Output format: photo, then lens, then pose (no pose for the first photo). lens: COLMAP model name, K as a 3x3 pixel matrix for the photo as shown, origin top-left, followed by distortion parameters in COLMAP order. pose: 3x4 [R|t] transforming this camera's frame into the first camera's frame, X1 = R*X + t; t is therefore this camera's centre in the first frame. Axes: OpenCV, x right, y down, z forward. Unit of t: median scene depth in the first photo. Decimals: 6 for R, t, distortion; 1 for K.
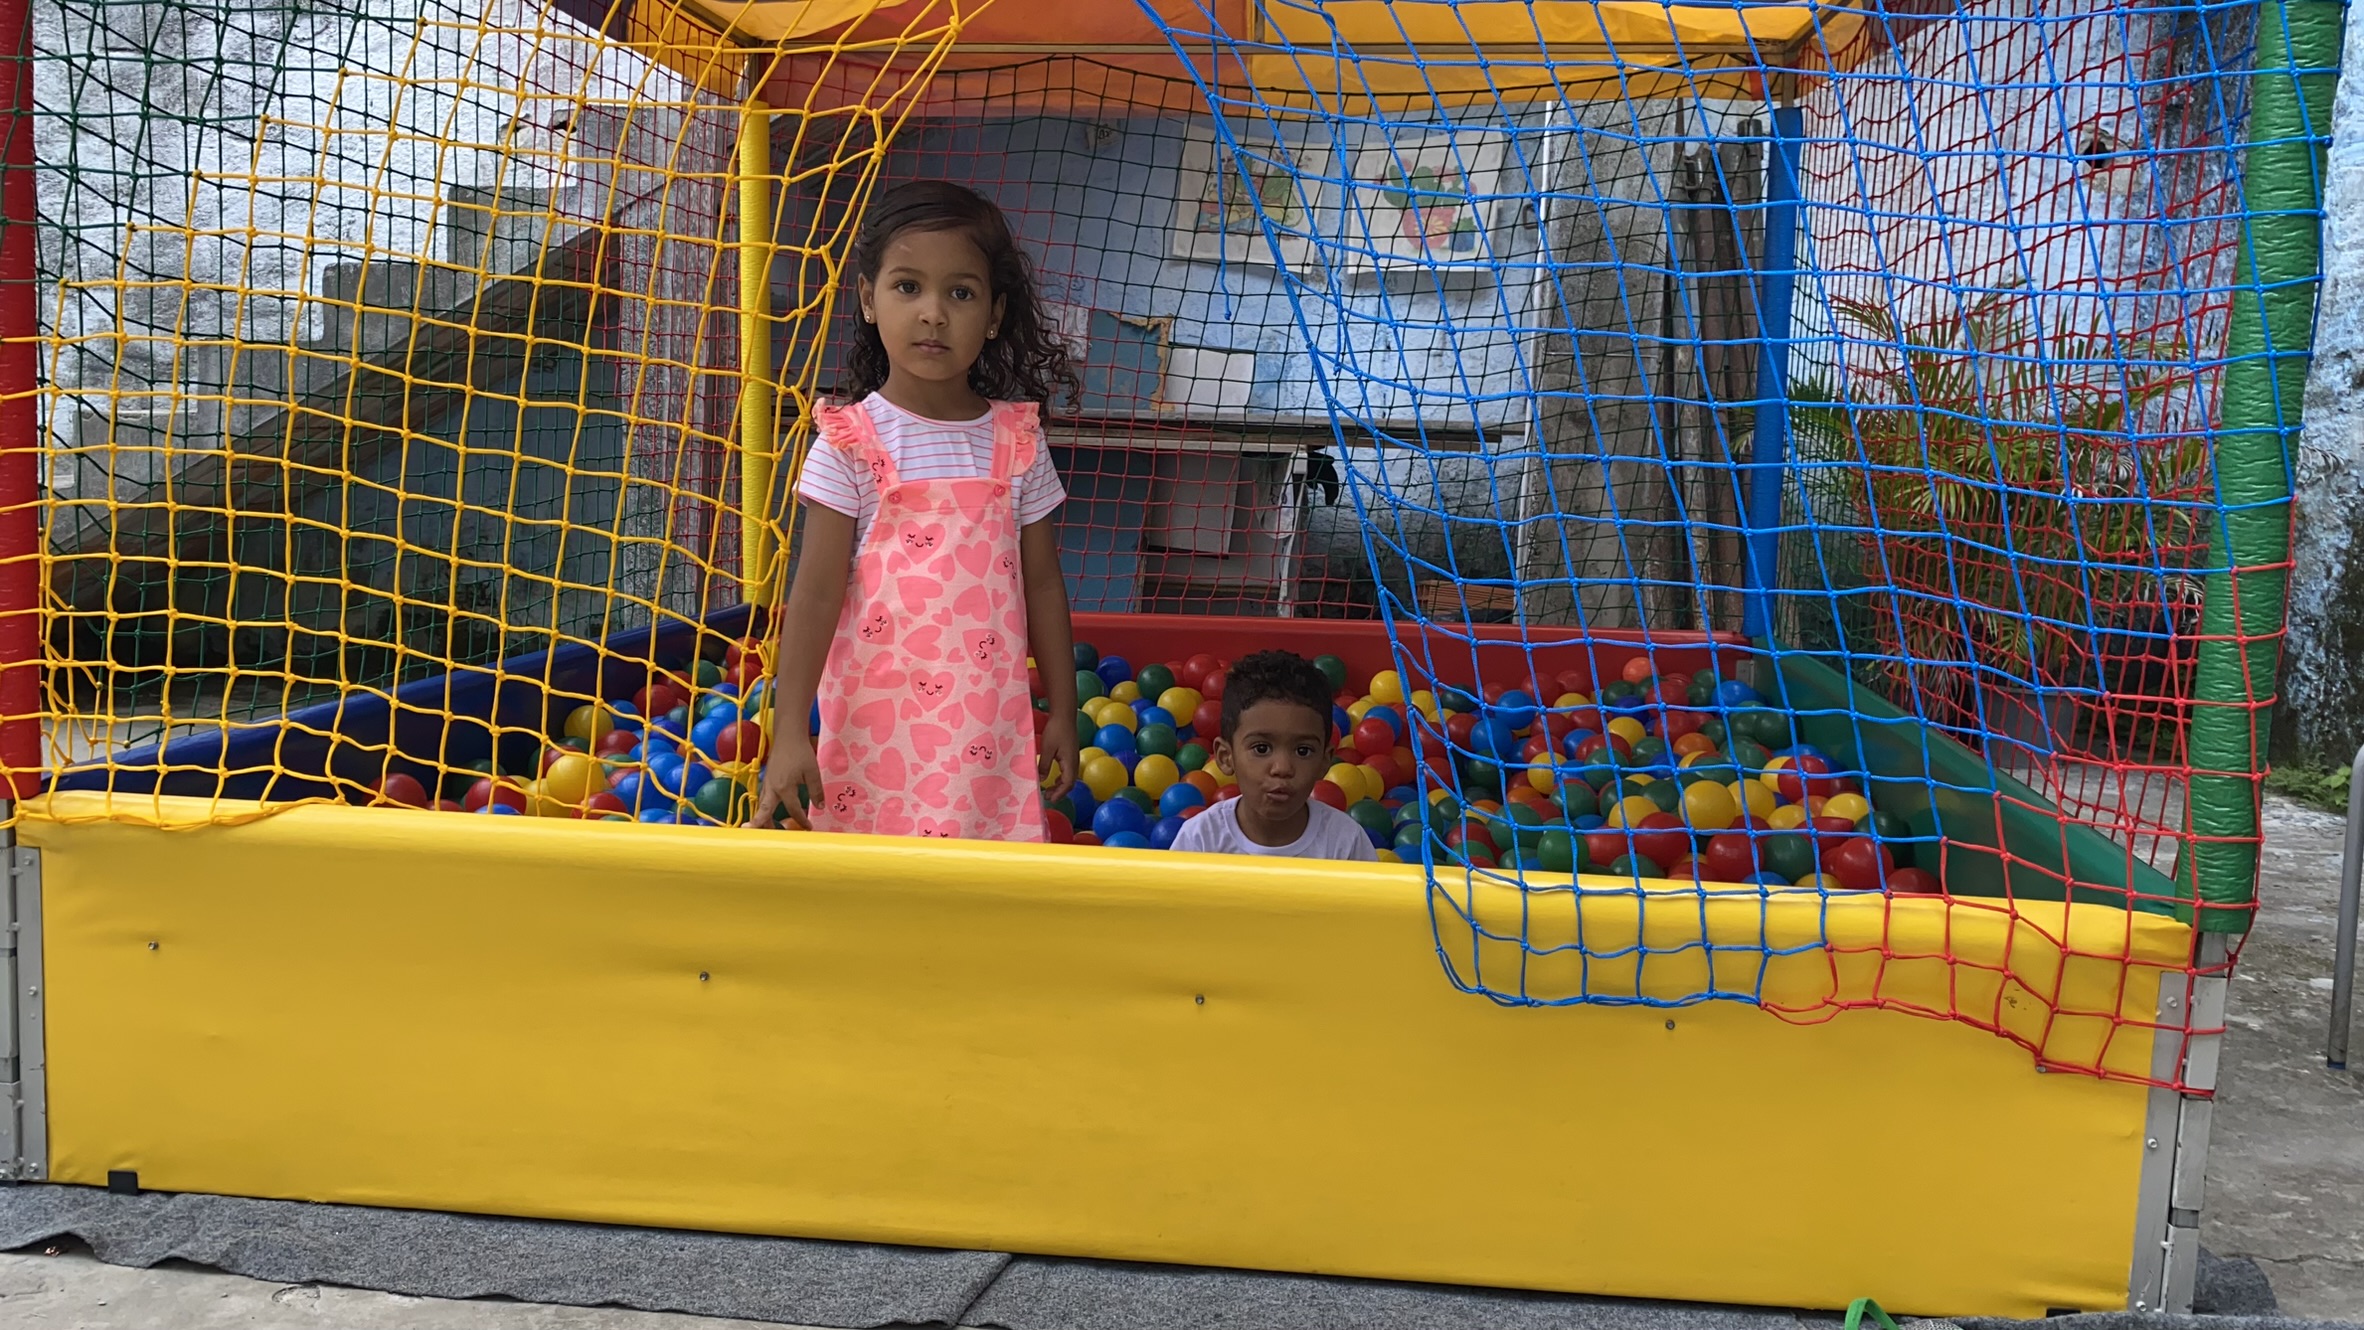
lens RADIAL K [[1819.3, 0, 1182.4], [0, 1819.3, 673.9], [0, 0, 1]] dist [0.040992, -0.048416]
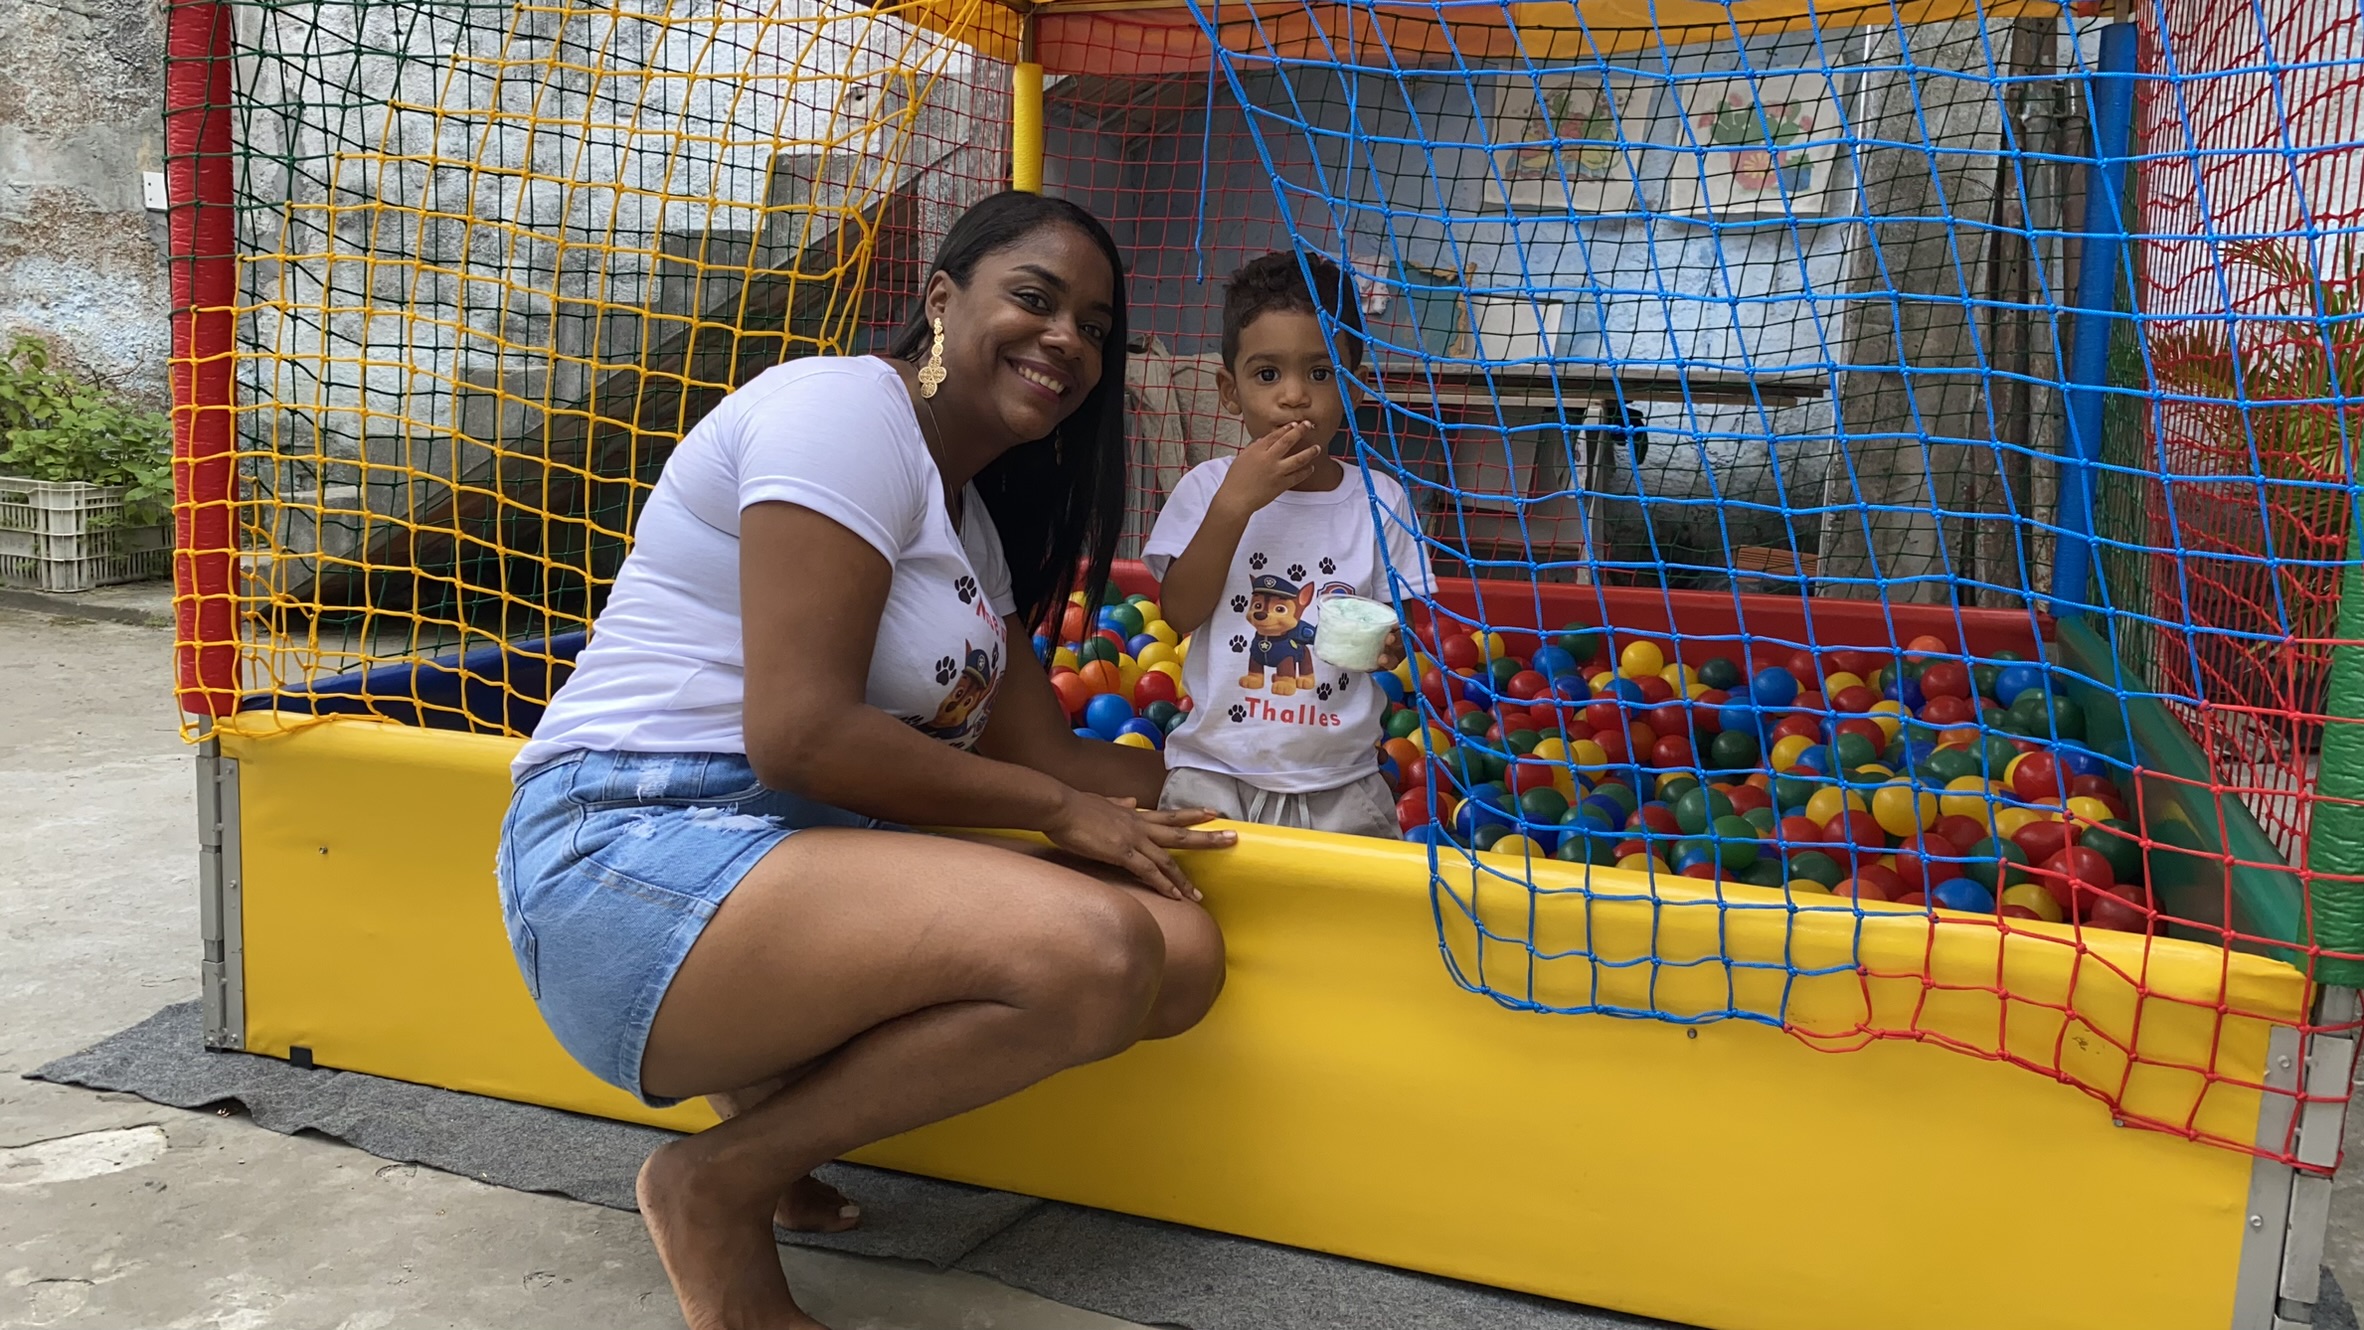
lens RADIAL K [[1819.3, 0, 1188.8], [0, 1819.3, 664.7], [0, 0, 1]] dist [0.040992, -0.048416]
pose [[0.969917, 0.037136, -0.240587, 0.234679], [-0.031744, 0.999151, 0.026252, -0.013501], [0.241358, -0.017825, 0.970273, 0.040012]]
